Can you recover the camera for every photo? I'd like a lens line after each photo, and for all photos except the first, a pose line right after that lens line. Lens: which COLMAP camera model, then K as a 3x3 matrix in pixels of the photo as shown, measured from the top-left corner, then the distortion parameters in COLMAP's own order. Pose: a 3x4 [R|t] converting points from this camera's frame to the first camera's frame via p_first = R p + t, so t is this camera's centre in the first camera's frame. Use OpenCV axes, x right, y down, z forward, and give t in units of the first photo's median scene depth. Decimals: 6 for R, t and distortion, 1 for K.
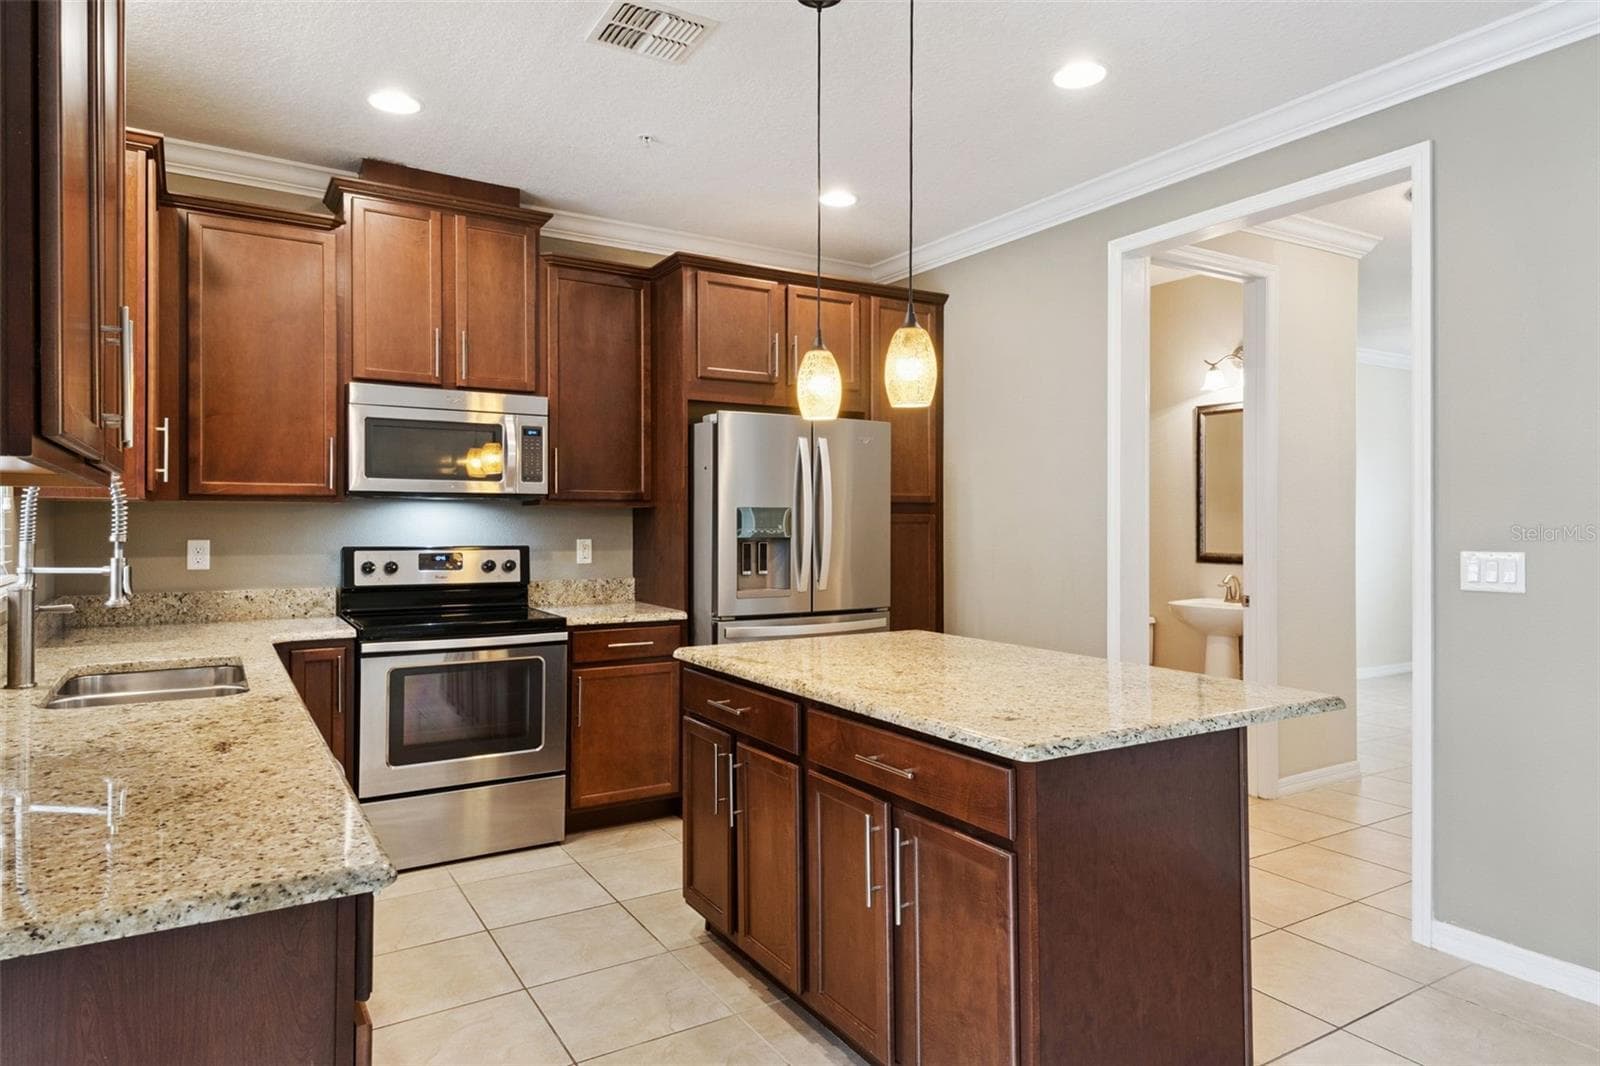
lens RADIAL K [[959.2, 0, 805.7], [0, 959.2, 525.3], [0, 0, 1]] dist [0.050622, -0.023600]
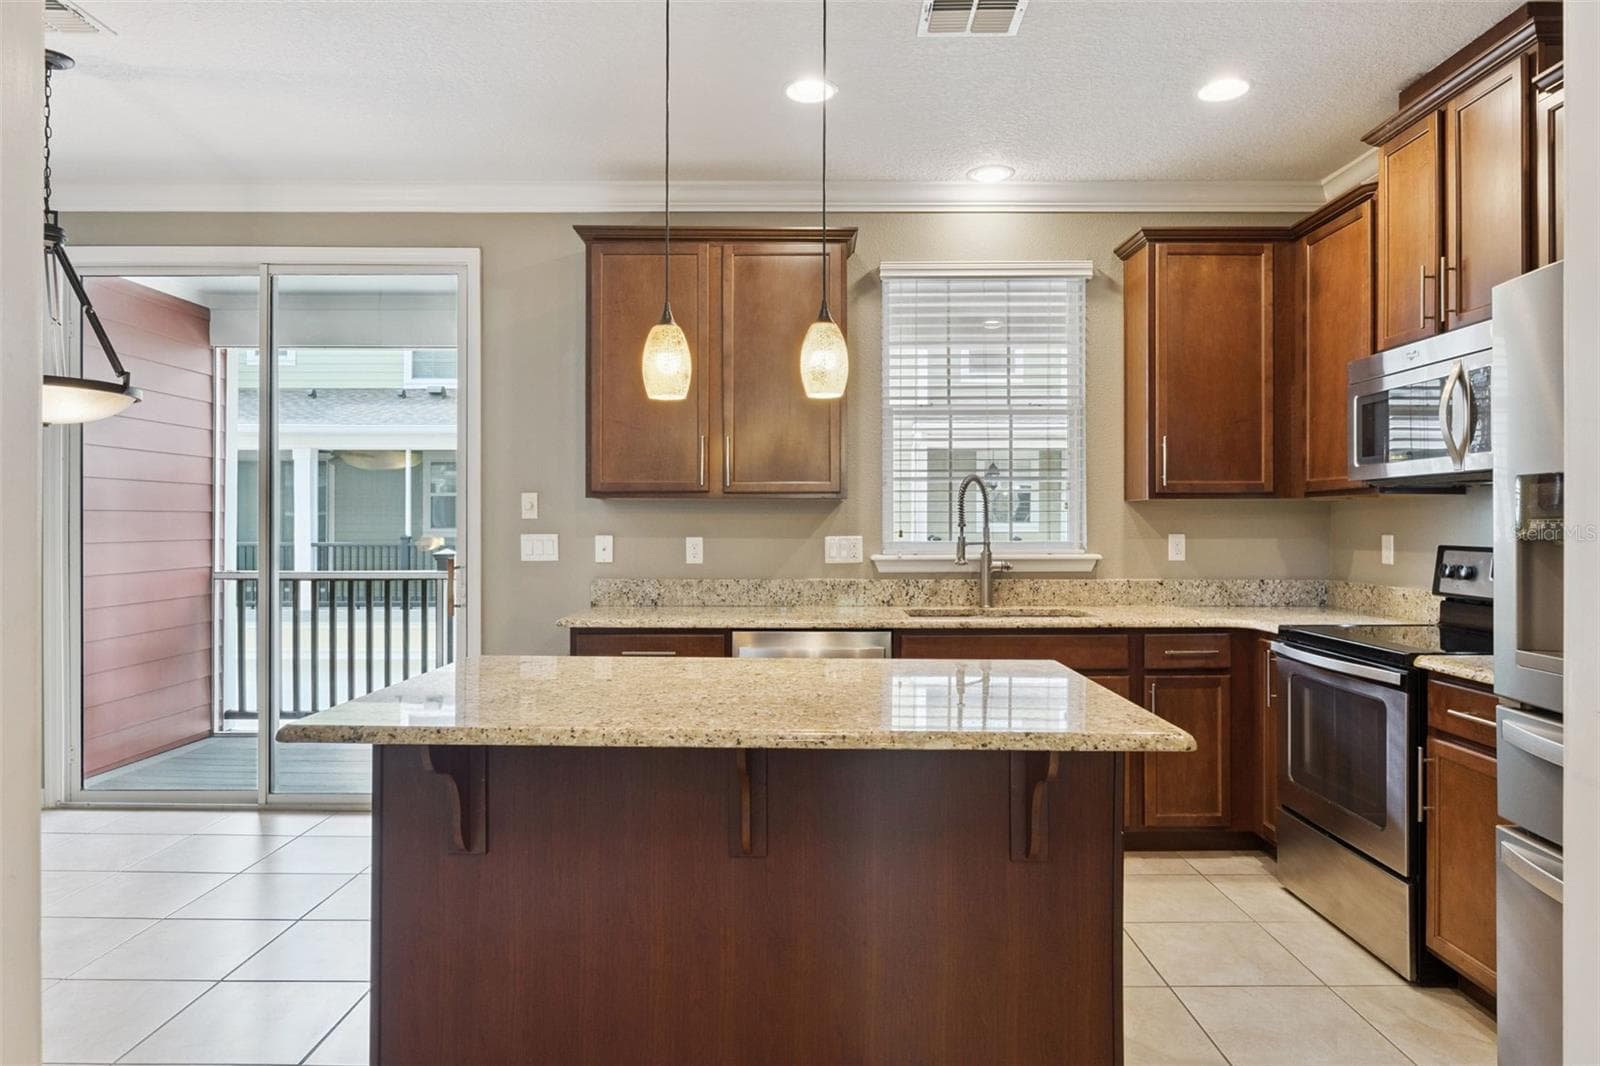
lens RADIAL K [[1026.0, 0, 800.0], [0, 1026.0, 533.0], [0, 0, 1]] dist [-0.000318, -0.000007]
pose [[-0.532029, 0.001658, -0.846724, 0.575911], [-0.008148, 0.999942, 0.007078, 0.009816], [0.846687, 0.010665, -0.531985, 0.997902]]
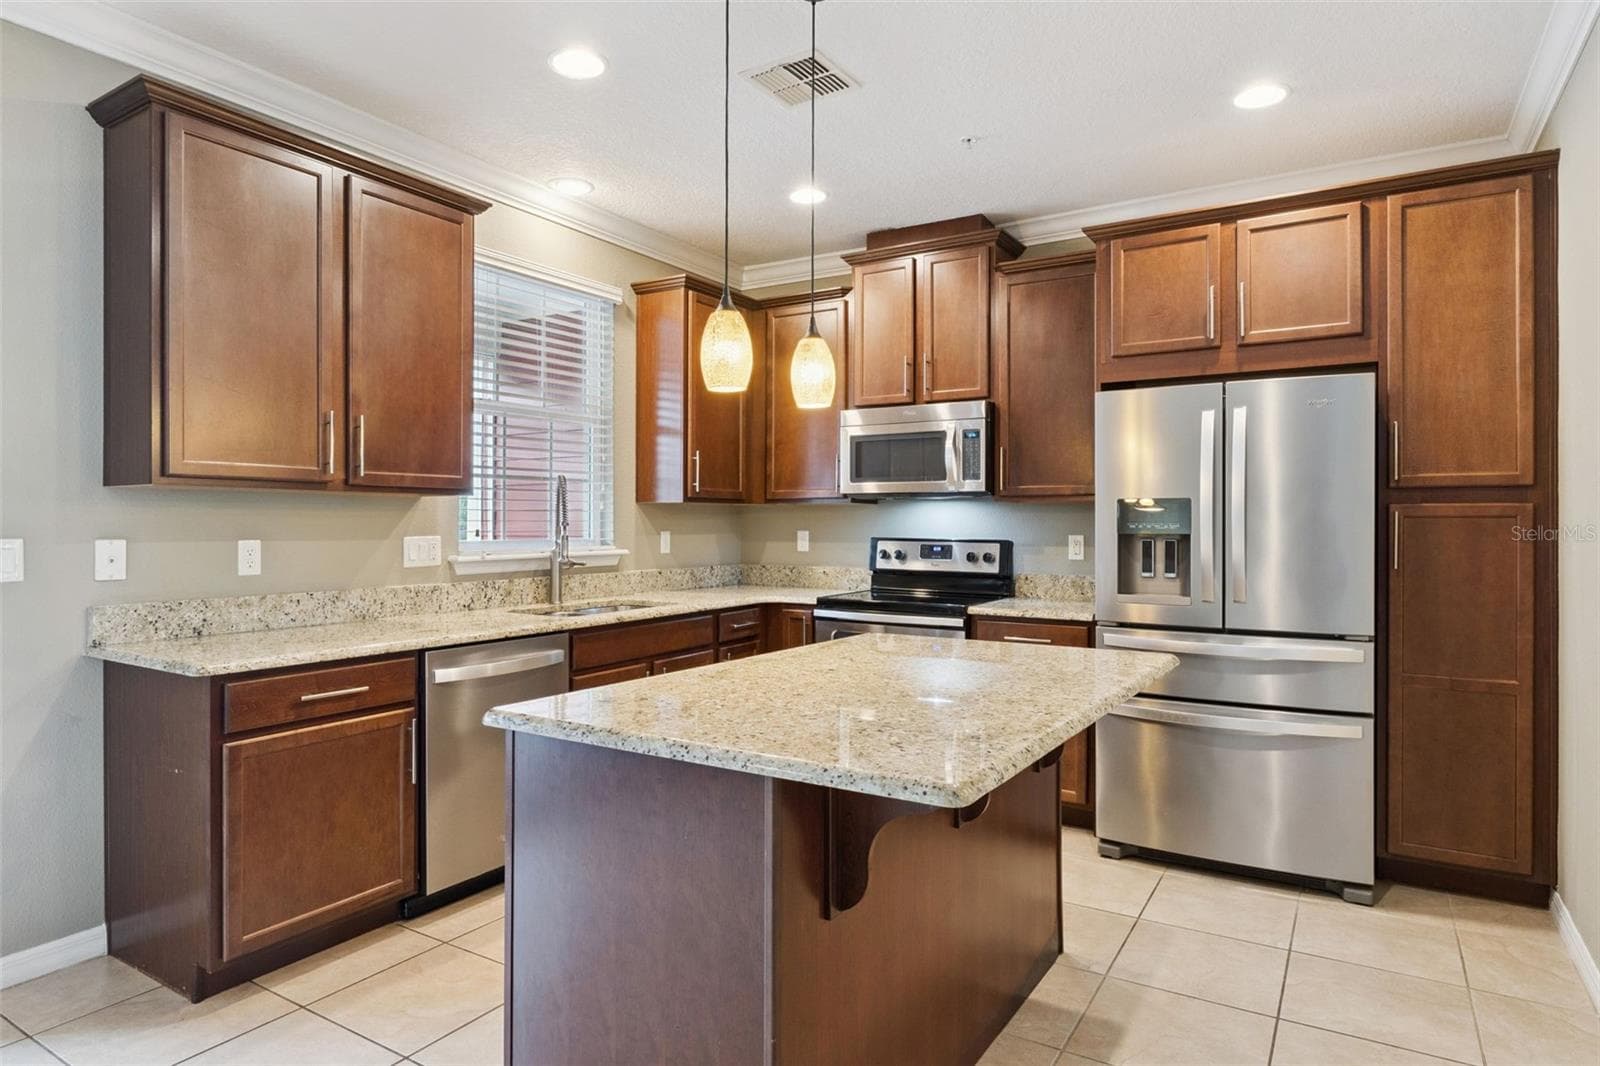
lens RADIAL K [[915.7, 0, 800.0], [0, 915.7, 533.0], [0, 0, 1]] dist [-0.006408, -0.000510]
pose [[0.443422, 0.008048, -0.896277, 0.565302], [-0.006650, 0.999962, 0.005689, 0.009973], [0.896288, 0.003438, 0.443459, 0.373106]]
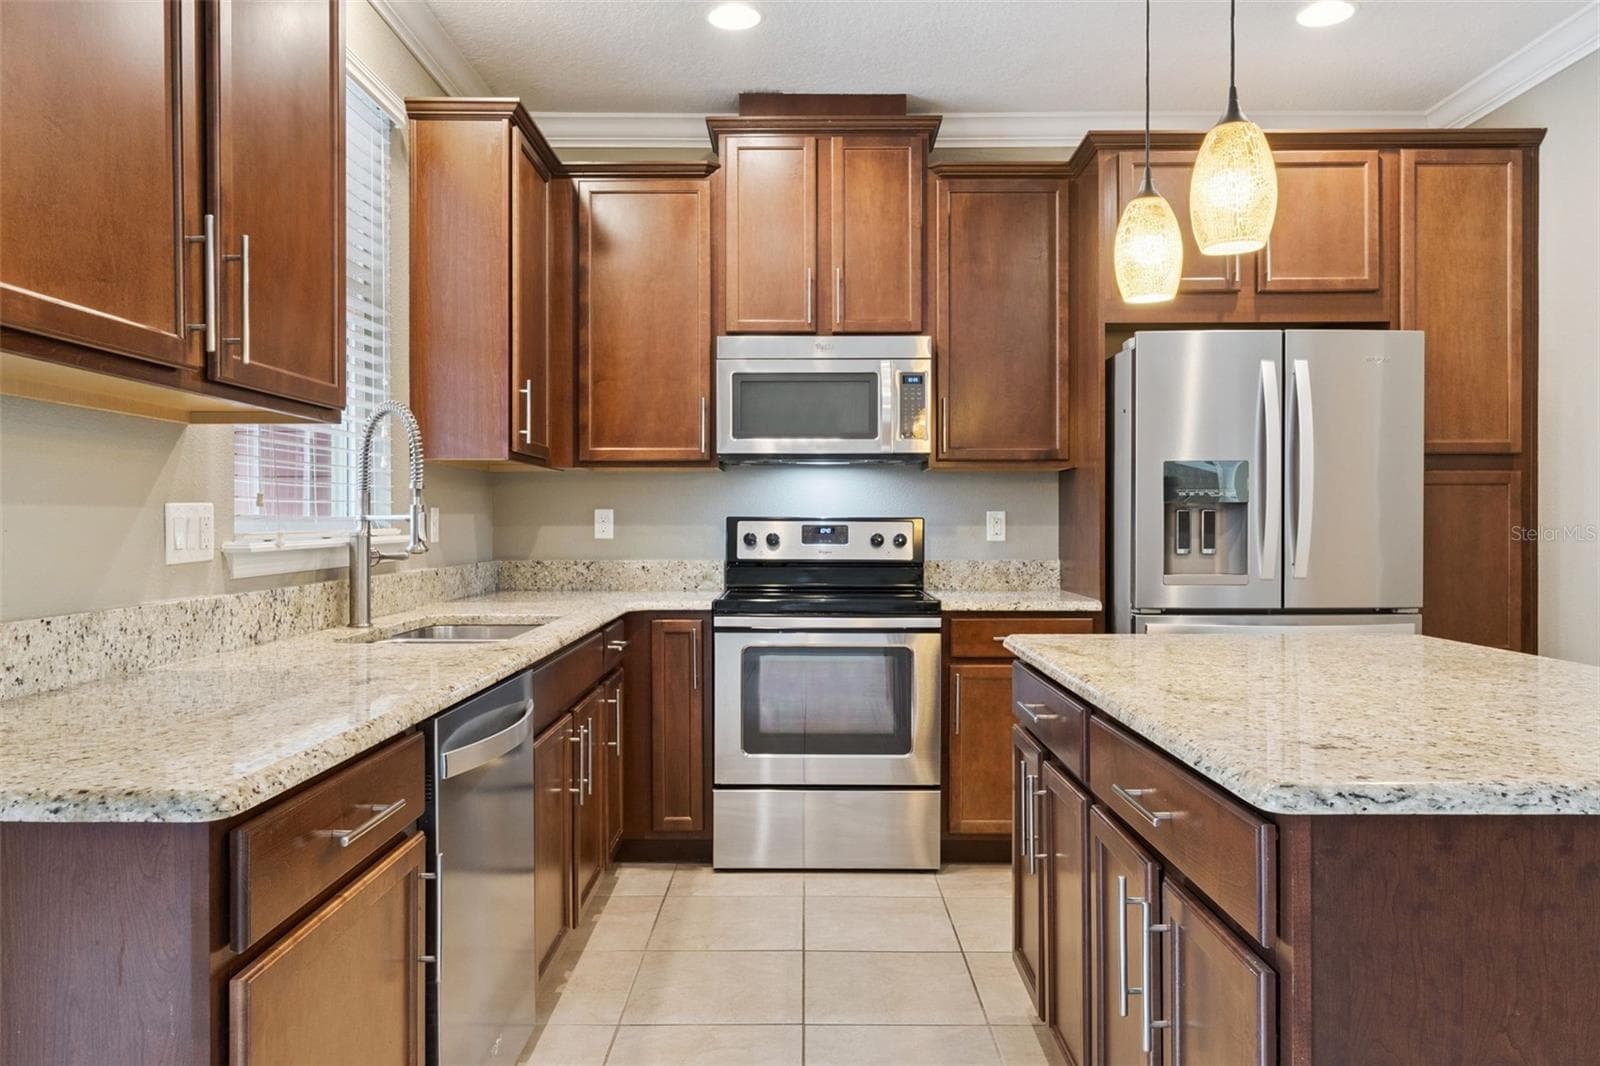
lens RADIAL K [[1107.7, 0, 799.9], [0, 1107.7, 539.7], [0, 0, 1]] dist [-0.000889, 0.000006]
pose [[0.847855, 0.004151, -0.530212, 0.146192], [0.000831, 0.999958, 0.009157, 0.034470], [0.530228, -0.008204, 0.847815, 0.132150]]
